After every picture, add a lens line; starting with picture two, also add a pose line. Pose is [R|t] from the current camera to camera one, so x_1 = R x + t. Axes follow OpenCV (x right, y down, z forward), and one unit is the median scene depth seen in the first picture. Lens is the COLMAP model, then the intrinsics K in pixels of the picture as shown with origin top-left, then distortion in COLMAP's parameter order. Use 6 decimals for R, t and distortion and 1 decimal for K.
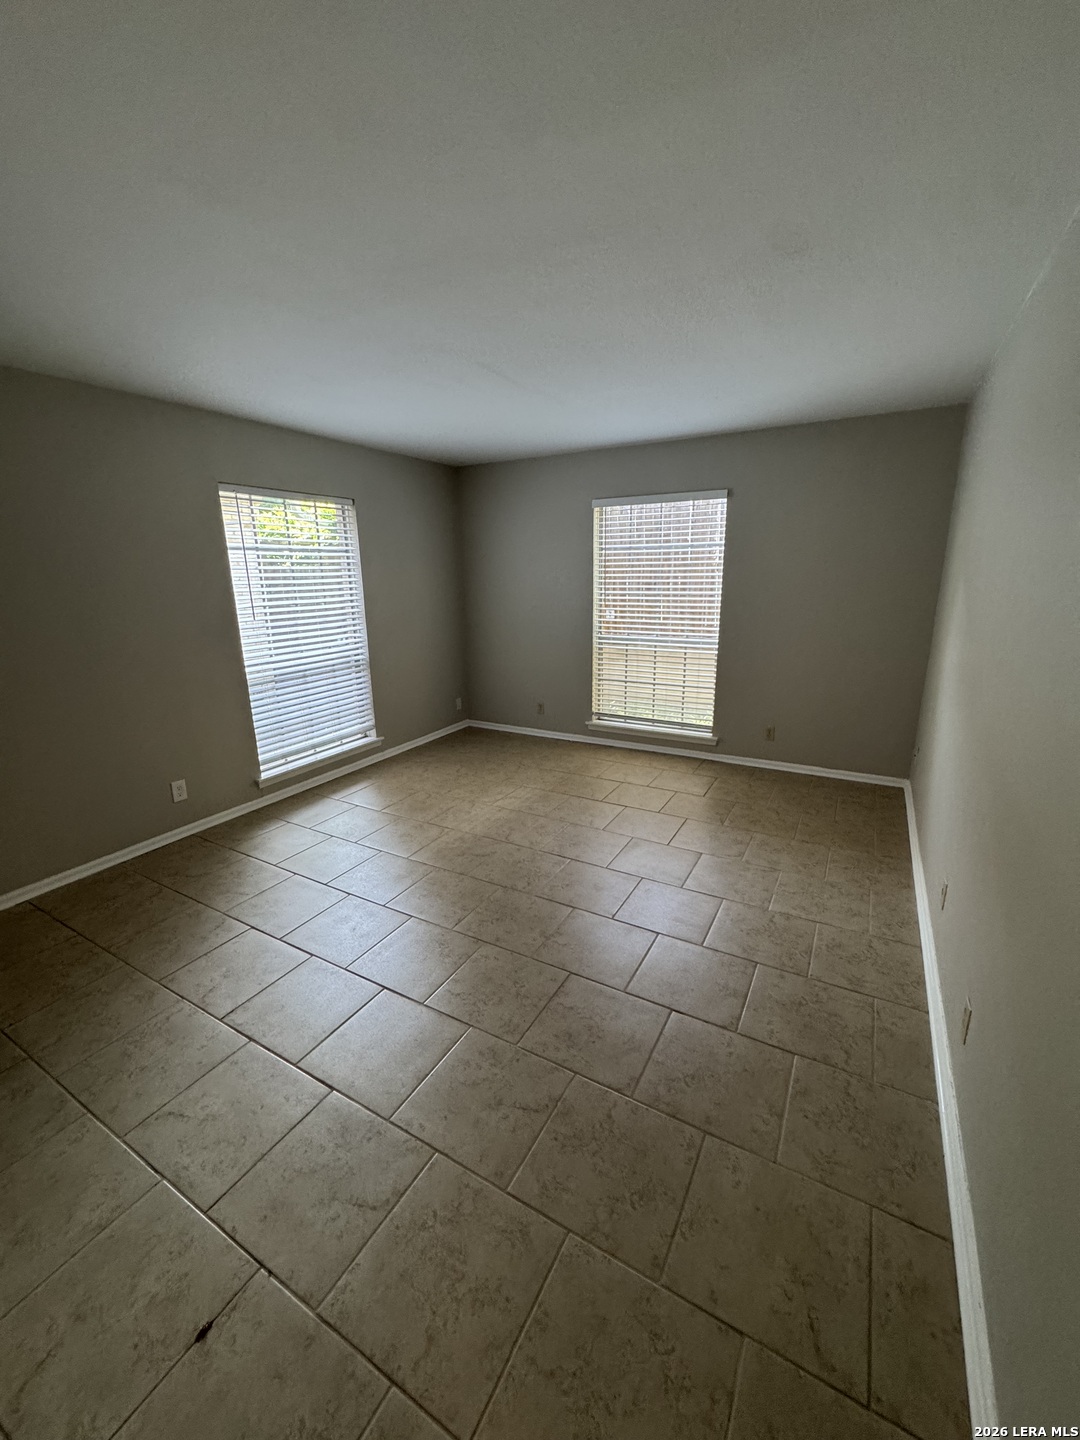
lens RADIAL K [[577.6, 0, 544.8], [0, 577.6, 698.7], [0, 0, 1]] dist [-0.004581, 0.000712]
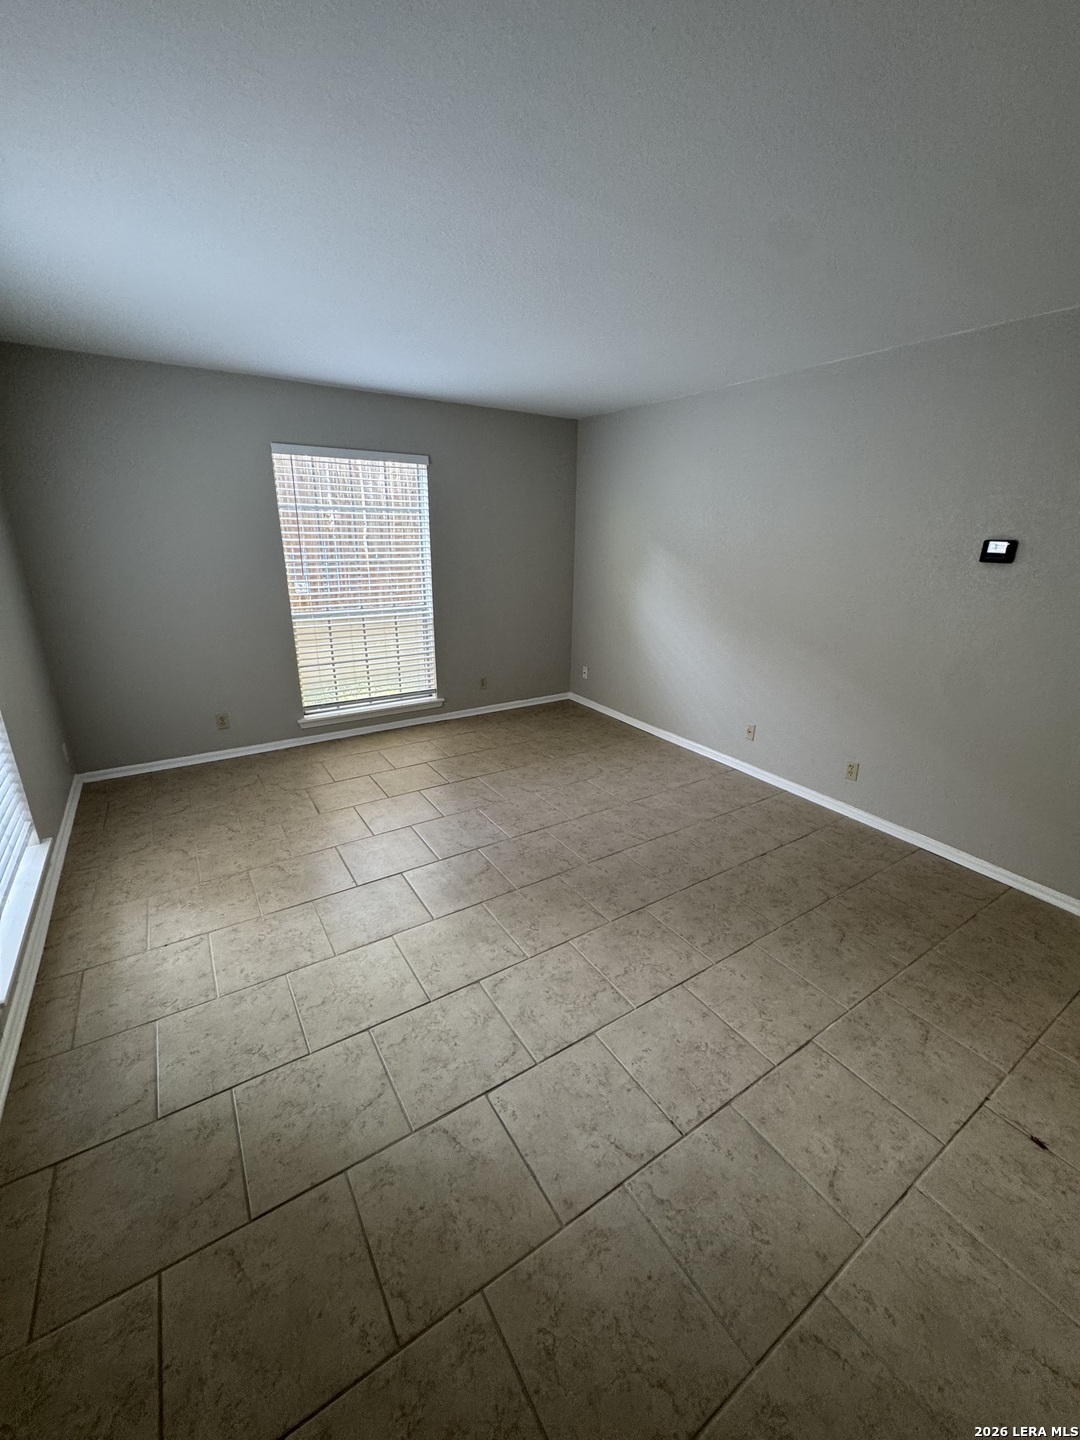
lens RADIAL K [[577.6, 0, 541.2], [0, 577.6, 701.7], [0, 0, 1]] dist [-0.004581, 0.000712]
pose [[0.465316, -0.232326, 0.854111, -0.617527], [0.170701, 0.970379, 0.170955, -0.090454], [-0.868529, 0.066249, 0.491191, 0.392288]]
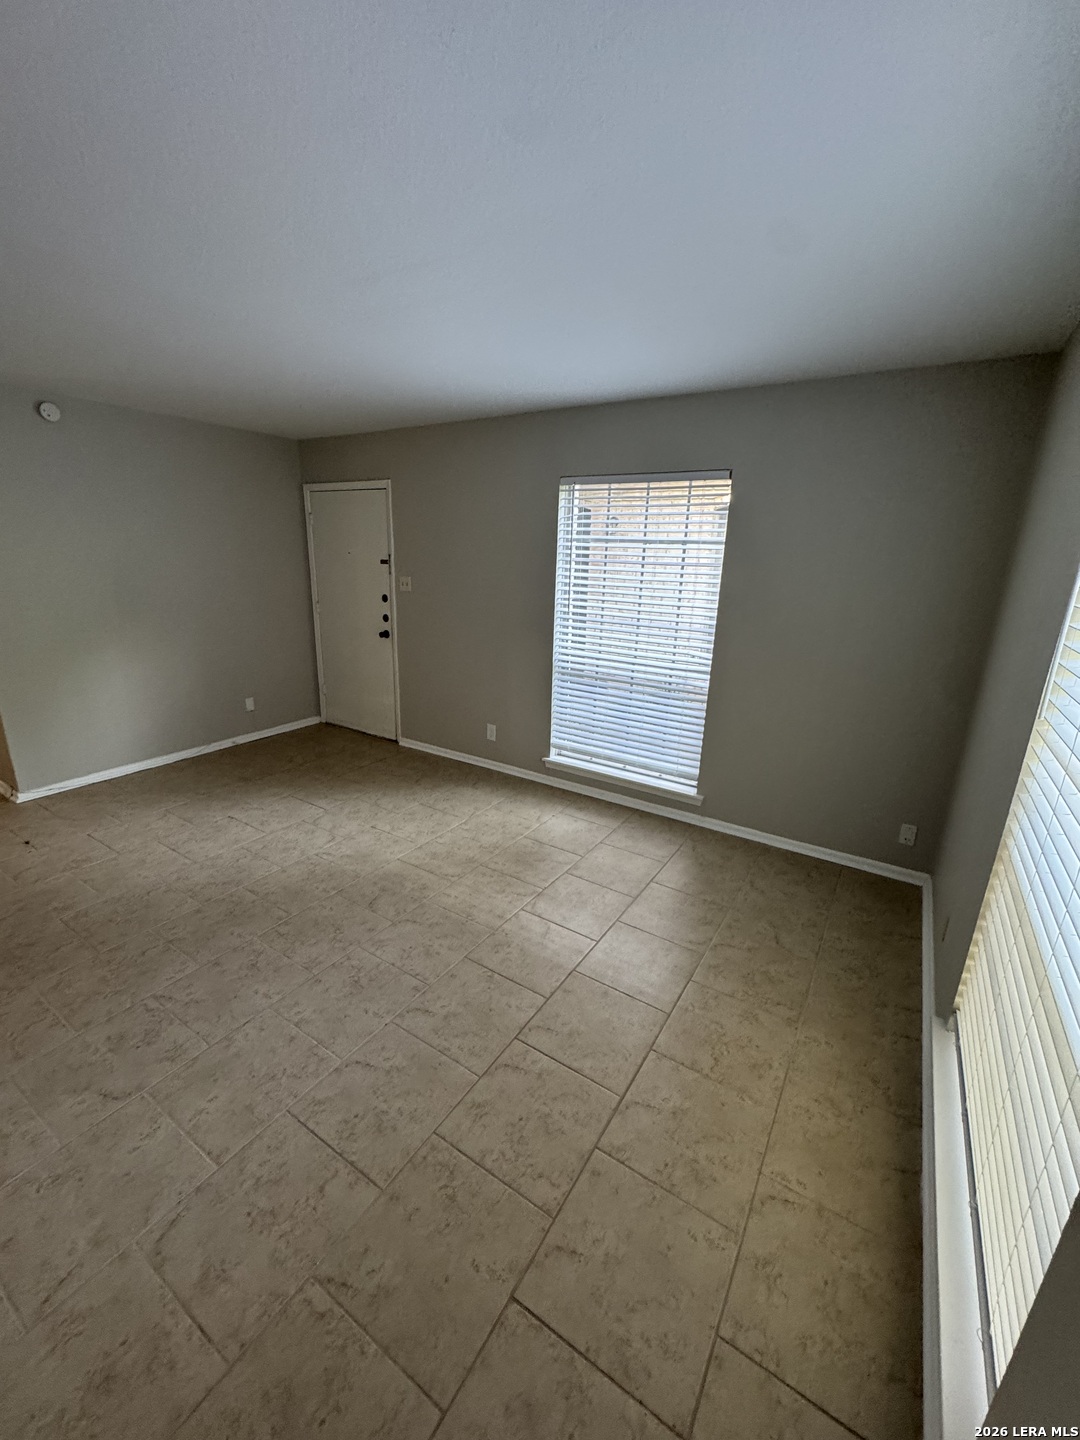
lens RADIAL K [[577.6, 0, 545.2], [0, 577.6, 710.8], [0, 0, 1]] dist [-0.004581, 0.000712]
pose [[-0.049160, 0.271135, -0.961285, 0.503999], [-0.249019, 0.928728, 0.274687, -0.232768], [0.967250, 0.252882, 0.021862, 0.943546]]
